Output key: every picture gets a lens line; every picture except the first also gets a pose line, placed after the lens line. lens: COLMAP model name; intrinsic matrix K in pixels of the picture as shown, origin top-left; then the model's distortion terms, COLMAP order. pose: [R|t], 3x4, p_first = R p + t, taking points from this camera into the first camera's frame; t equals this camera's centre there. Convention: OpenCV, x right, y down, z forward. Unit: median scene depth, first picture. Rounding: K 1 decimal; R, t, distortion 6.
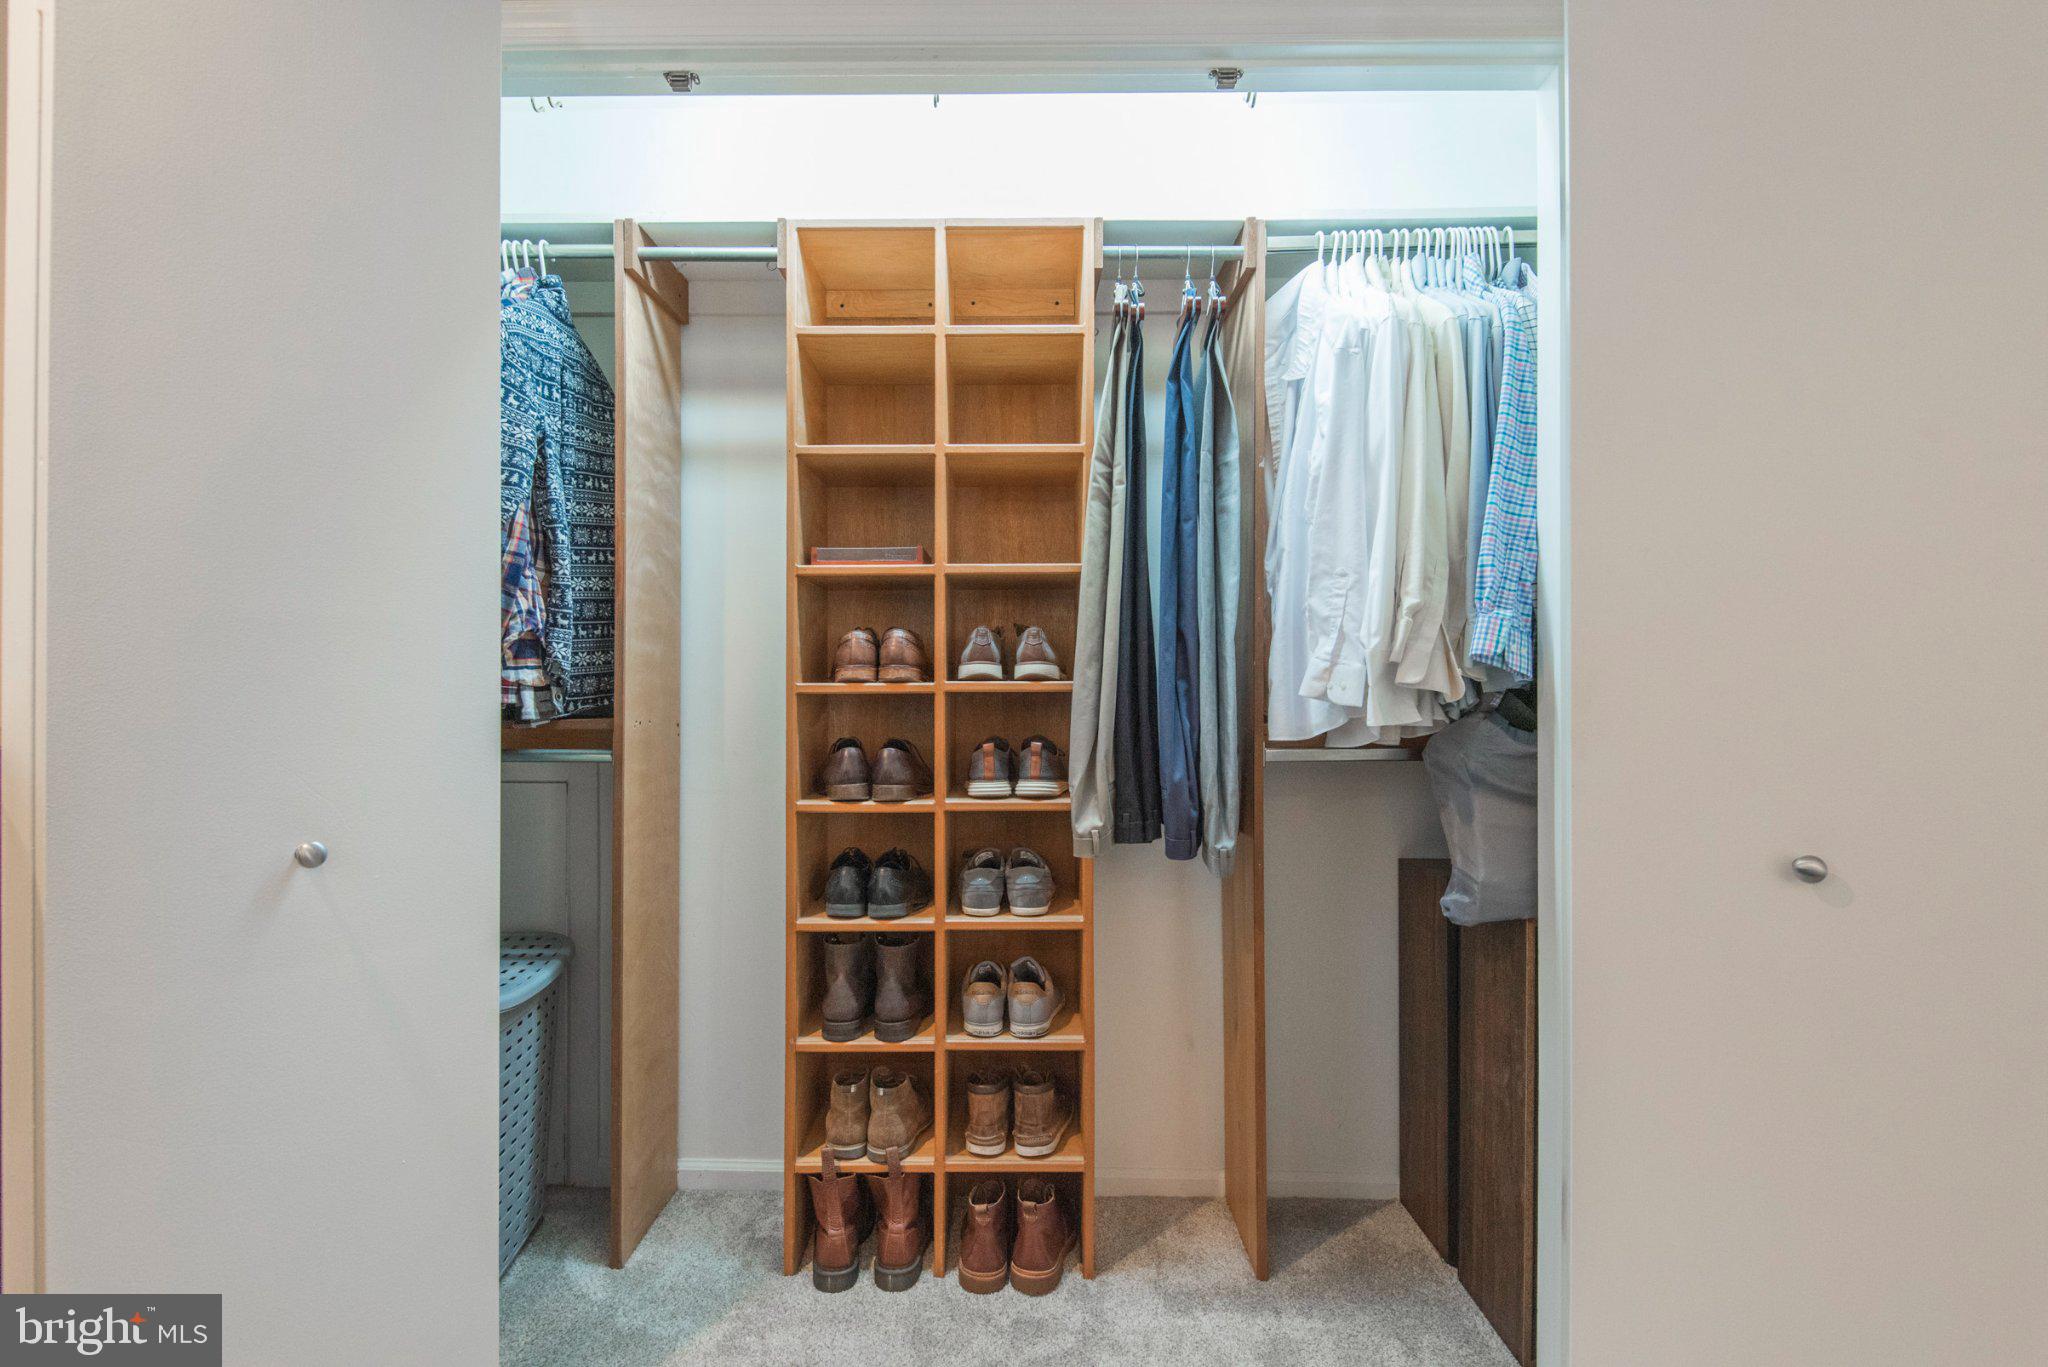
lens RADIAL K [[931.7, 0, 1025.3], [0, 931.7, 681.2], [0, 0, 1]] dist [0.015776, -0.002576]
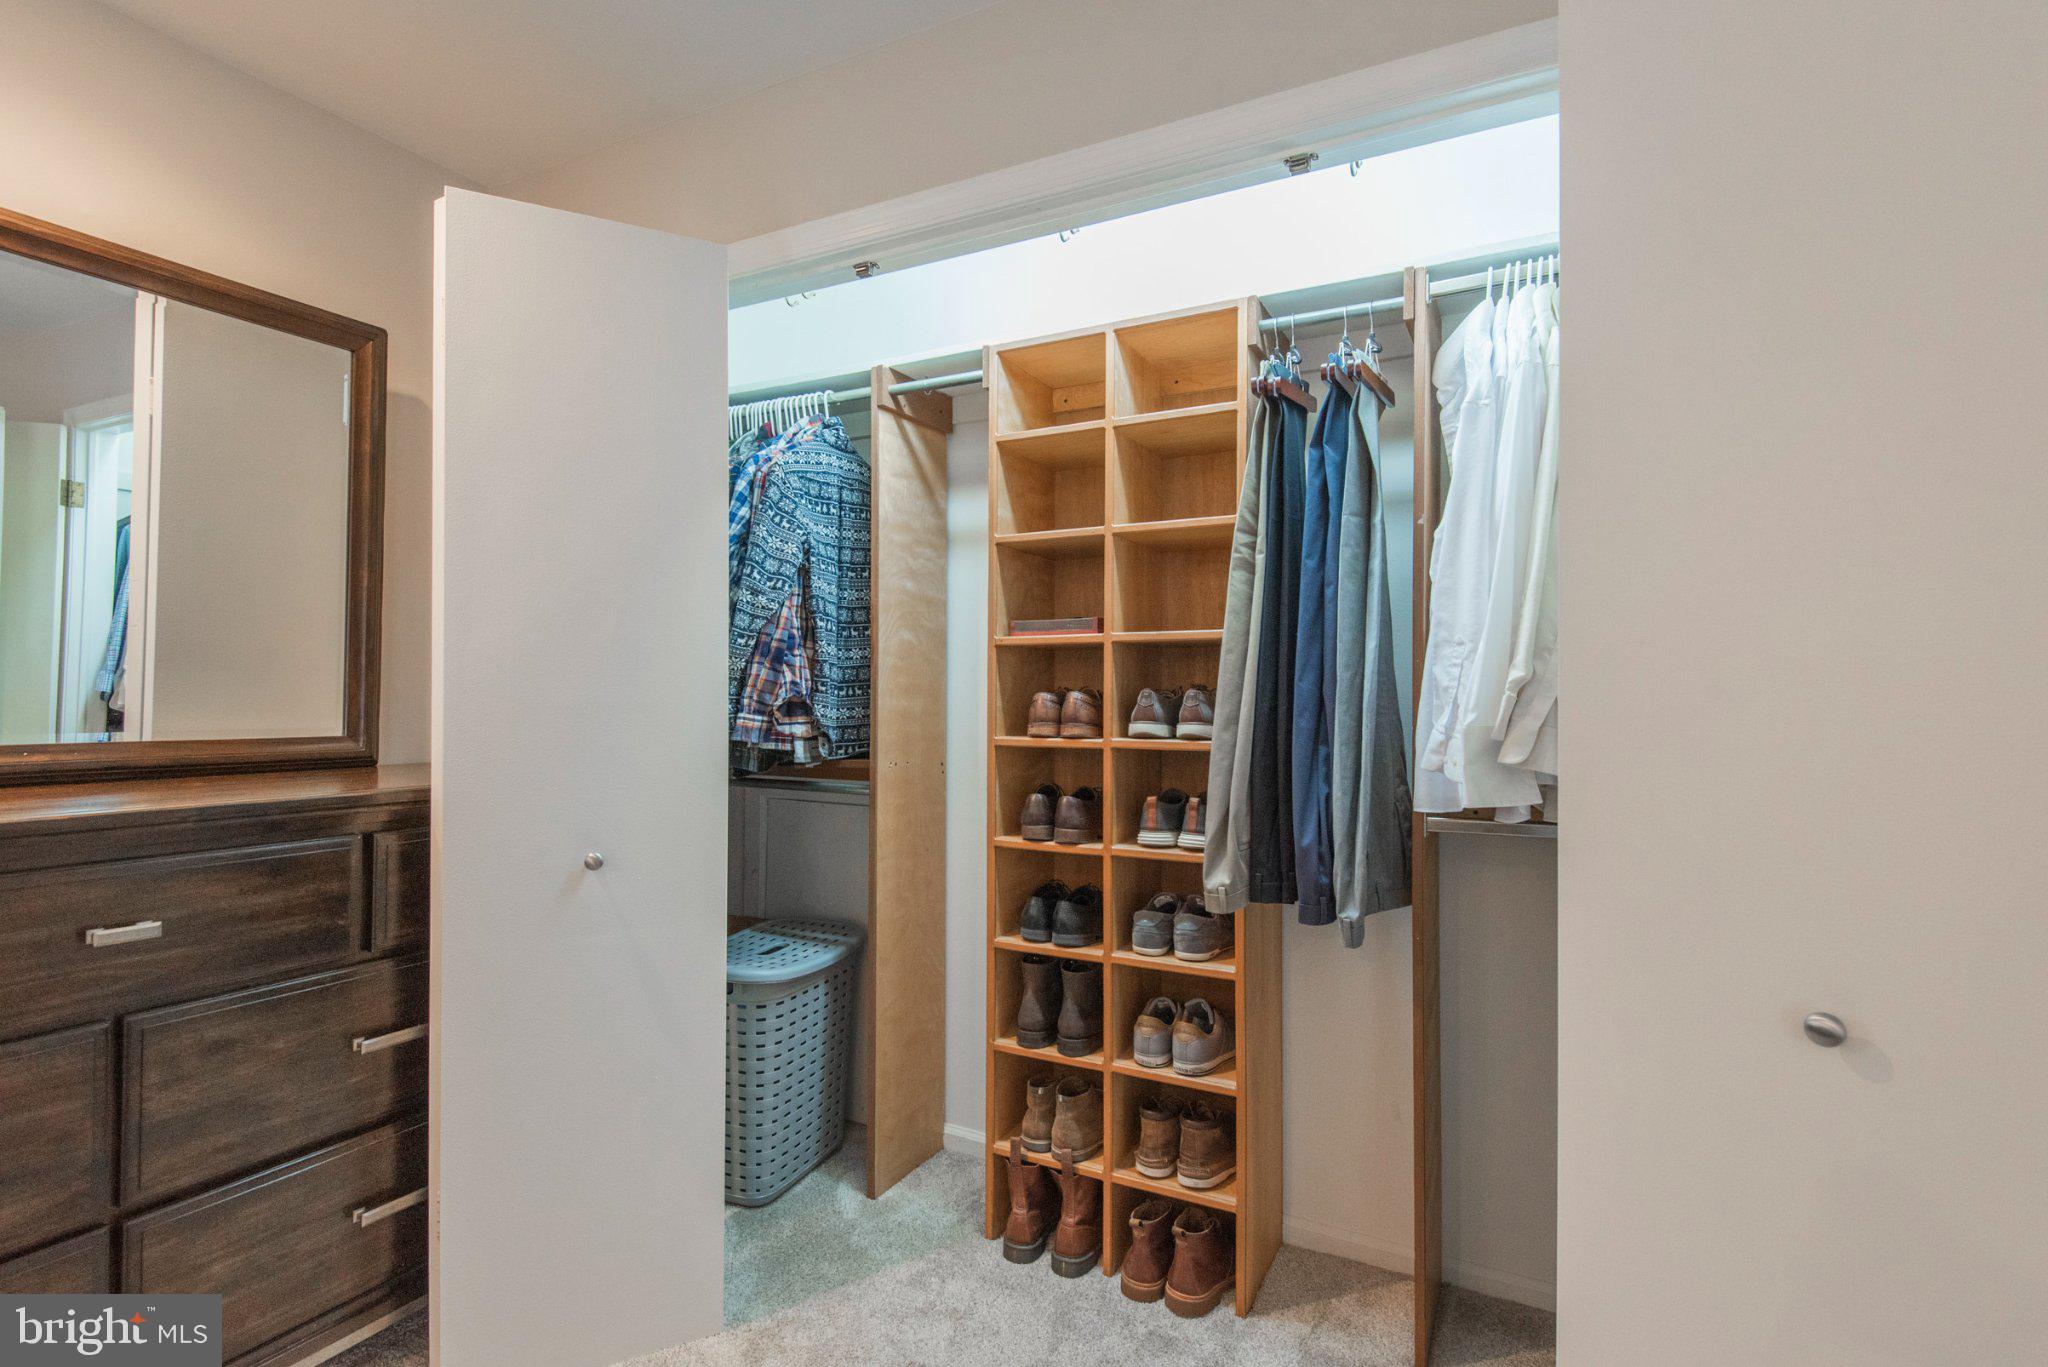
lens RADIAL K [[931.7, 0, 1102.0], [0, 931.7, 691.4], [0, 0, 1]] dist [0.015776, -0.002576]
pose [[0.906806, 0.005552, -0.421511, 0.370292], [-0.005900, 0.999982, 0.000479, -0.056900], [0.421506, 0.002052, 0.906823, -0.009749]]
